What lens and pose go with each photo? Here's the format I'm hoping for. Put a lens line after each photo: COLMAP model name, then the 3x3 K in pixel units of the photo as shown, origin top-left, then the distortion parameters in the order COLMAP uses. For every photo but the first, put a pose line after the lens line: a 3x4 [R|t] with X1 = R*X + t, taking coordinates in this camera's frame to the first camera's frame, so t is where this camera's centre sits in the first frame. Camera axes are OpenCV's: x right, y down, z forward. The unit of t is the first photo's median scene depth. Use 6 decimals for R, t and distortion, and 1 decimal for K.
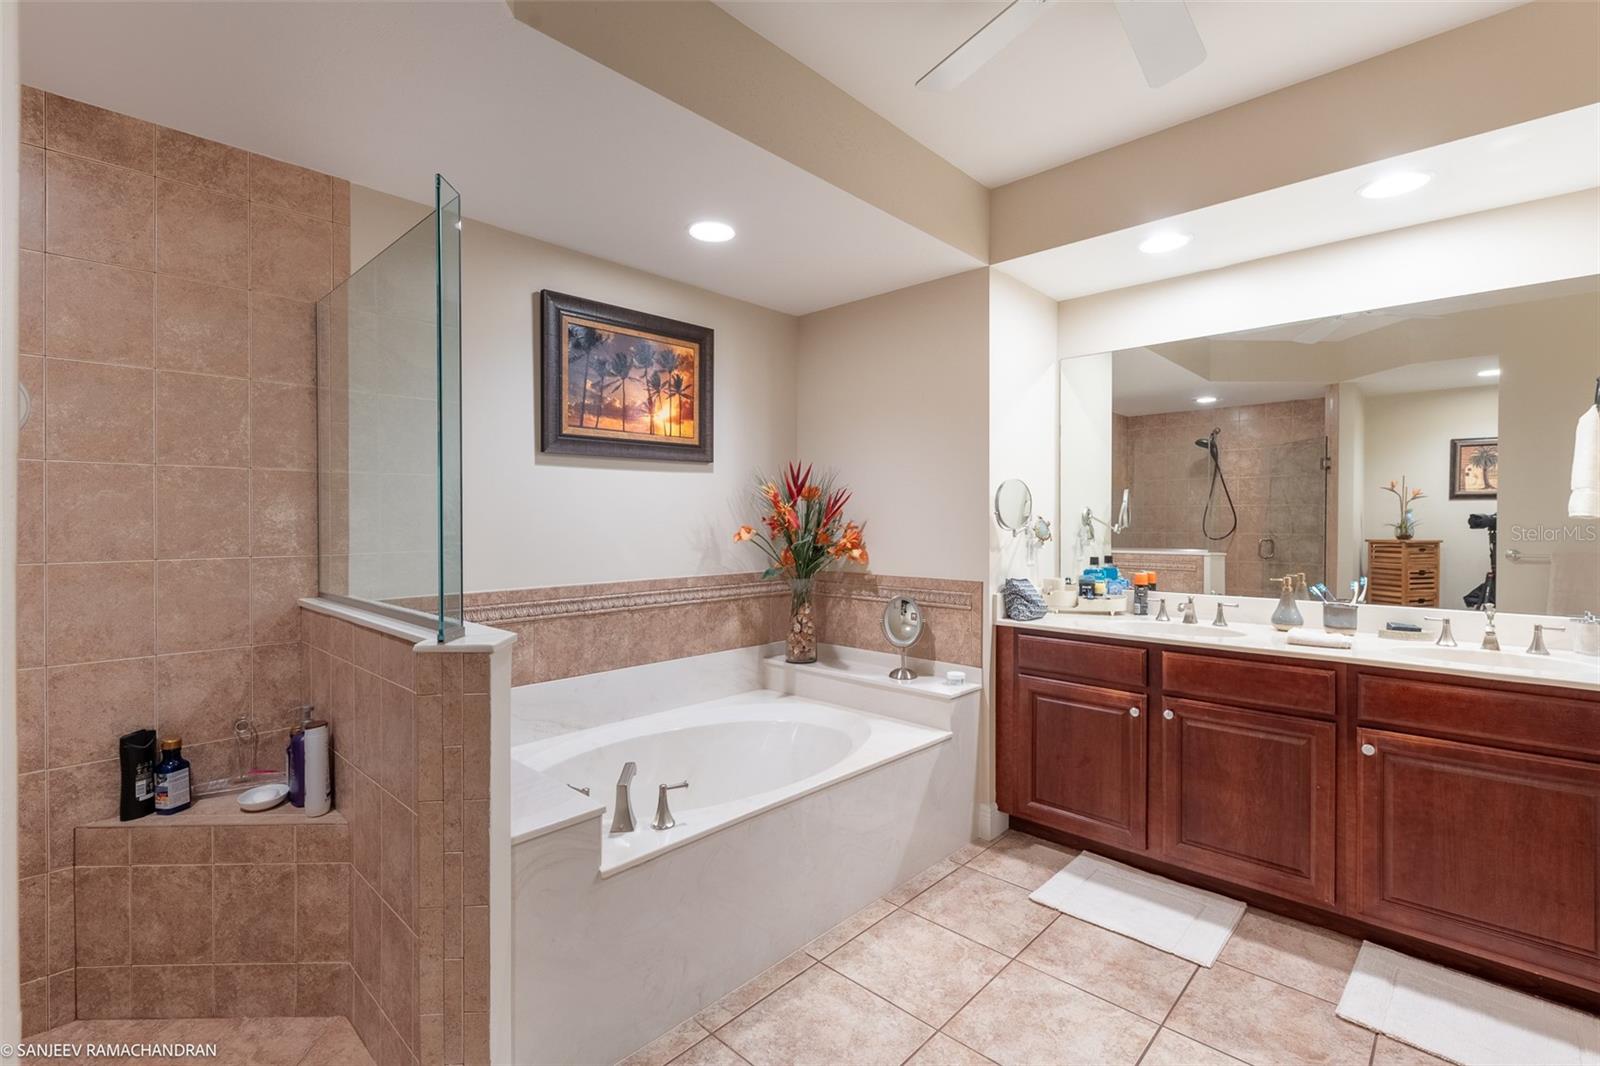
lens RADIAL K [[722.0, 0, 859.4], [0, 722.0, 527.1], [0, 0, 1]] dist [0.004908, -0.001998]
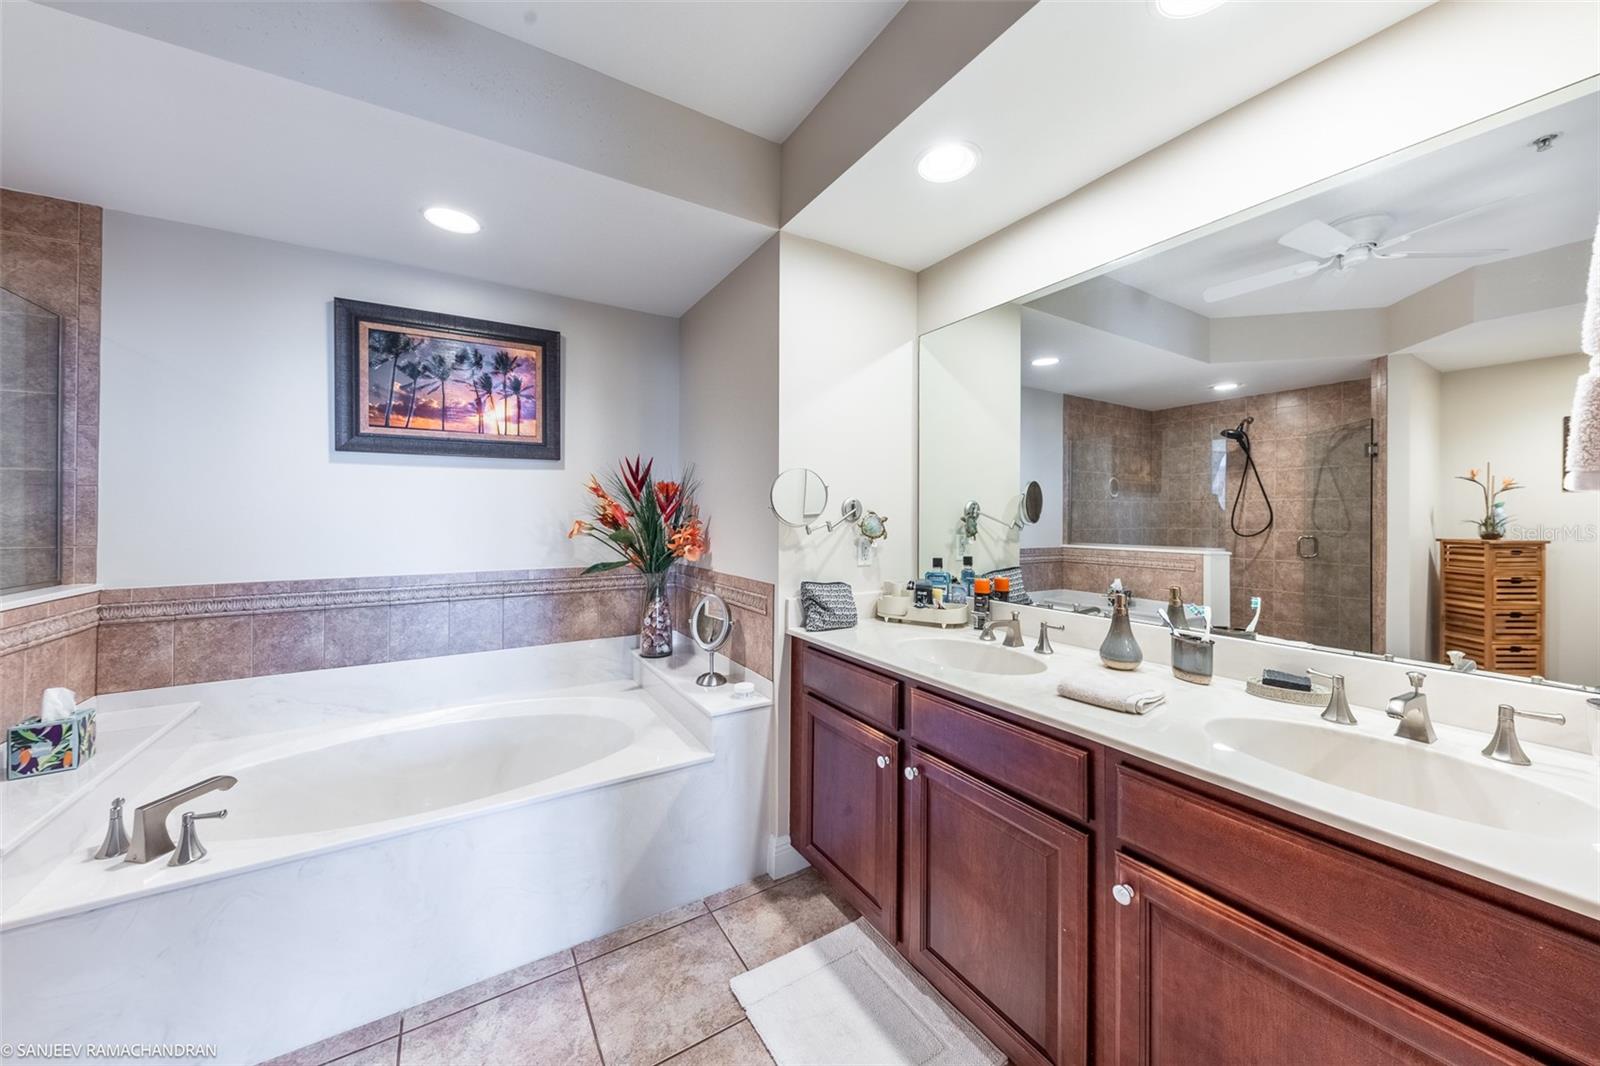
lens RADIAL K [[568.5, 0, 847.9], [0, 568.5, 512.6], [0, 0, 1]] dist [0.007695, -0.003259]
pose [[0.962683, 0.000112, -0.270633, 0.448413], [-0.003781, 0.999908, -0.013035, -0.004235], [0.270607, 0.013572, 0.962594, 0.346282]]
